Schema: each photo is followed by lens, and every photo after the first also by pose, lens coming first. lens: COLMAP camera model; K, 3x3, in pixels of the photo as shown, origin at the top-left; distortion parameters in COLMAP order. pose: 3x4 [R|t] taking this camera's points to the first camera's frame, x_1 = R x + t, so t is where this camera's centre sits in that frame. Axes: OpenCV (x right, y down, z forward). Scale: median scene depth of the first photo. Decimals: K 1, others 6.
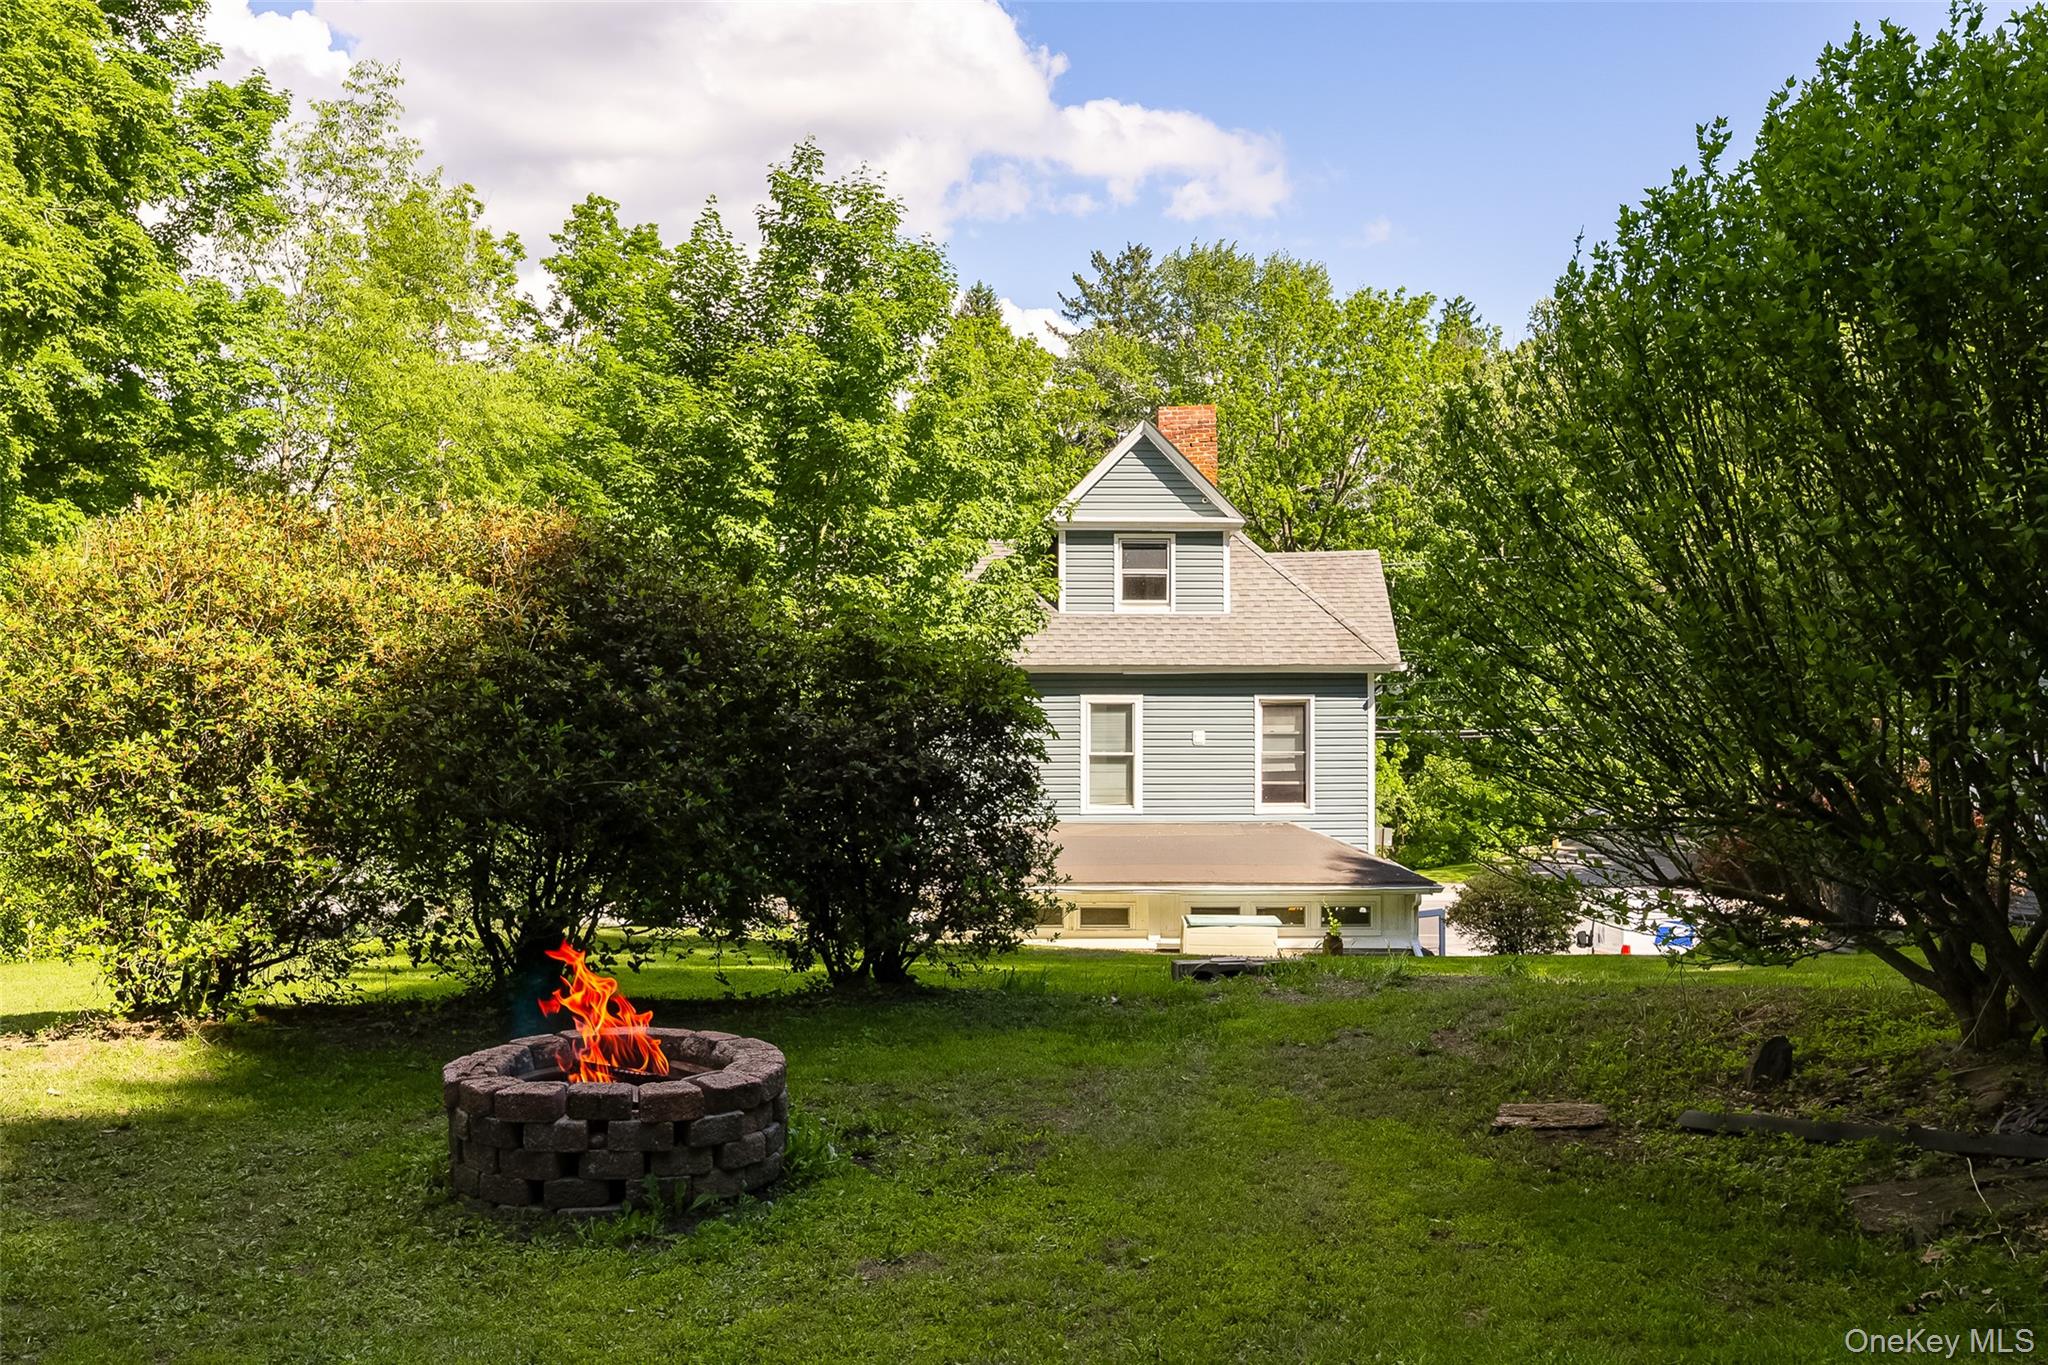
lens RADIAL K [[2032.6, 0, 1023.4], [0, 2032.6, 685.8], [0, 0, 1]] dist [-0.010384, 0.000000]
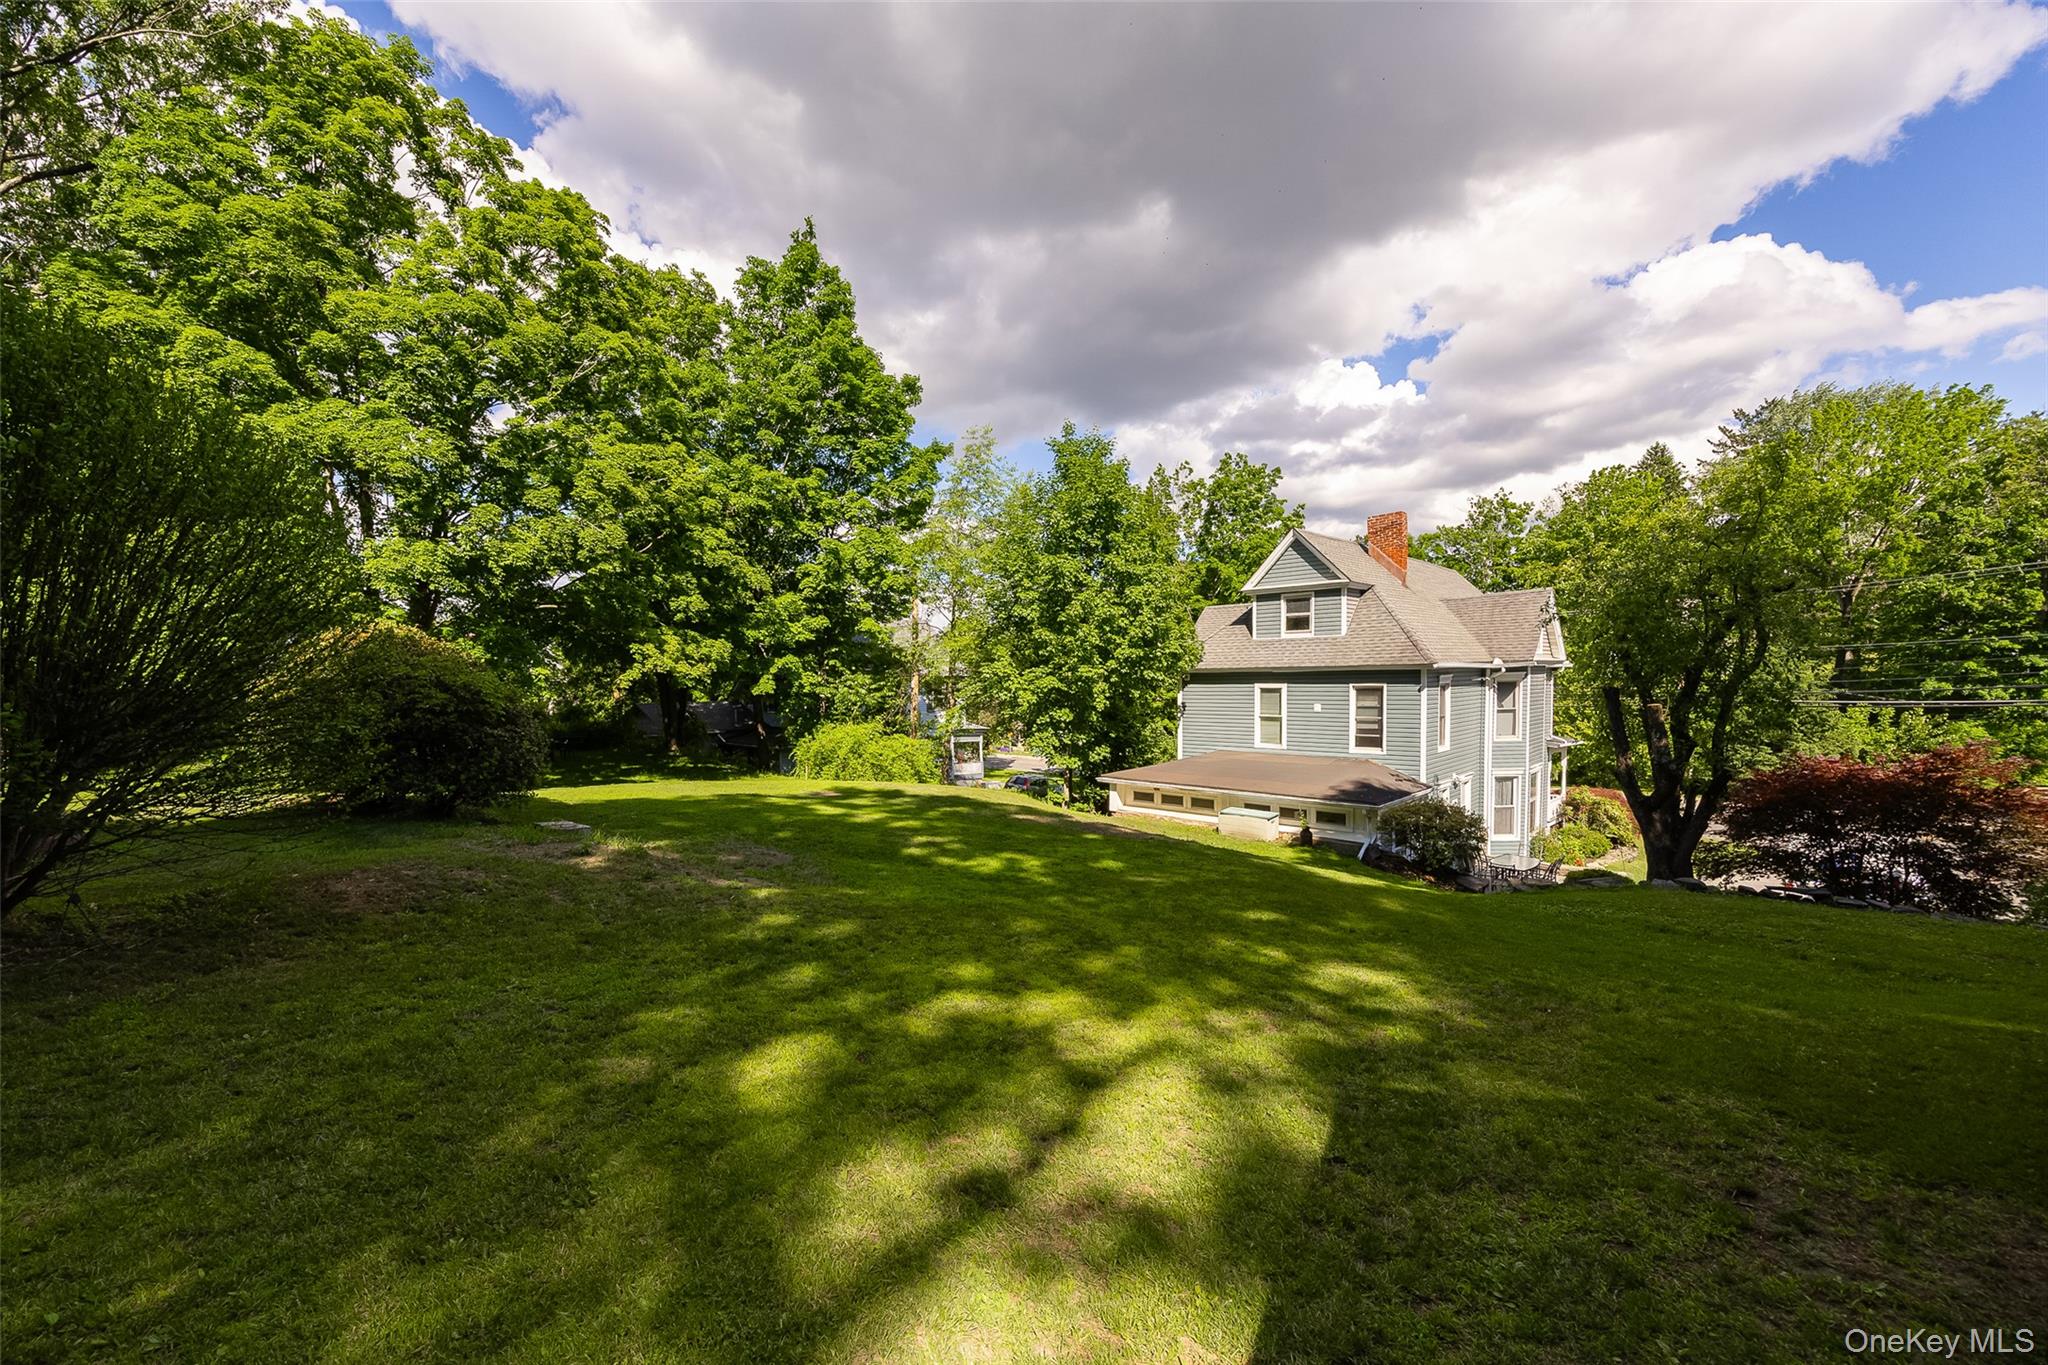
lens RADIAL K [[872.4, 0, 1023.2], [0, 872.4, 683.7], [0, 0, 1]] dist [0.002476, 0.000648]
pose [[0.691154, -0.001025, -0.722706, 0.450312], [0.006657, 0.999966, 0.004948, -0.000496], [0.722677, -0.008231, 0.691137, 0.297298]]
